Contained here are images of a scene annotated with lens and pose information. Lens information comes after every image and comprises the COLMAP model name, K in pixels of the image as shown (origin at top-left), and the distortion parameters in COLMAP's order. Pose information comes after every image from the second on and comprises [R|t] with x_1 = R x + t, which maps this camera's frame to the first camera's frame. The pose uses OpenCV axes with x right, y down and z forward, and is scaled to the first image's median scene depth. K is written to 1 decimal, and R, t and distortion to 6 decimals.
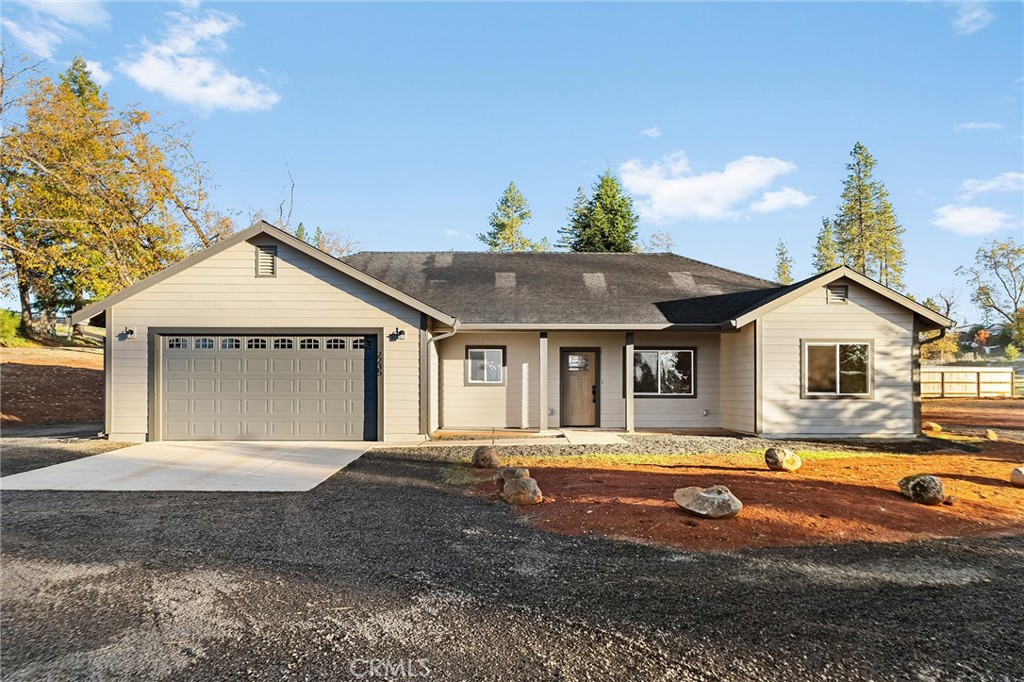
lens RADIAL K [[810.2, 0, 513.5], [0, 810.2, 388.1], [0, 0, 1]] dist [0.008095, 0.004381]
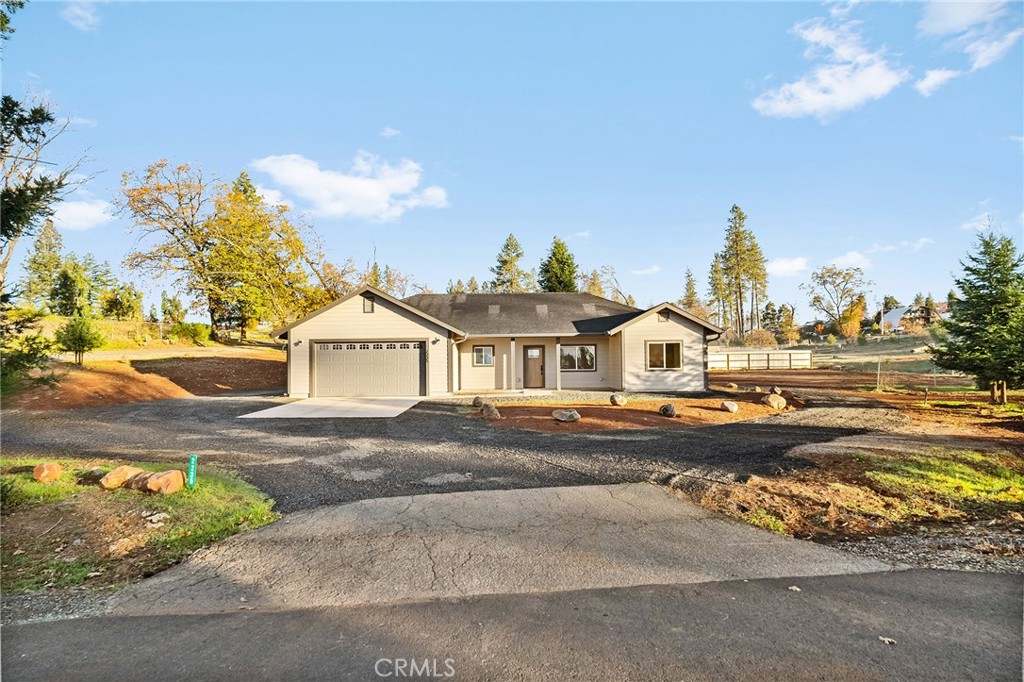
lens RADIAL K [[542.0, 0, 509.9], [0, 542.0, 357.3], [0, 0, 1]] dist [-0.000590, -0.000093]
pose [[0.999831, -0.013800, -0.012135, 0.045431], [0.013594, 0.999765, -0.016896, -0.002518], [0.012366, 0.016728, 0.999784, -0.274646]]
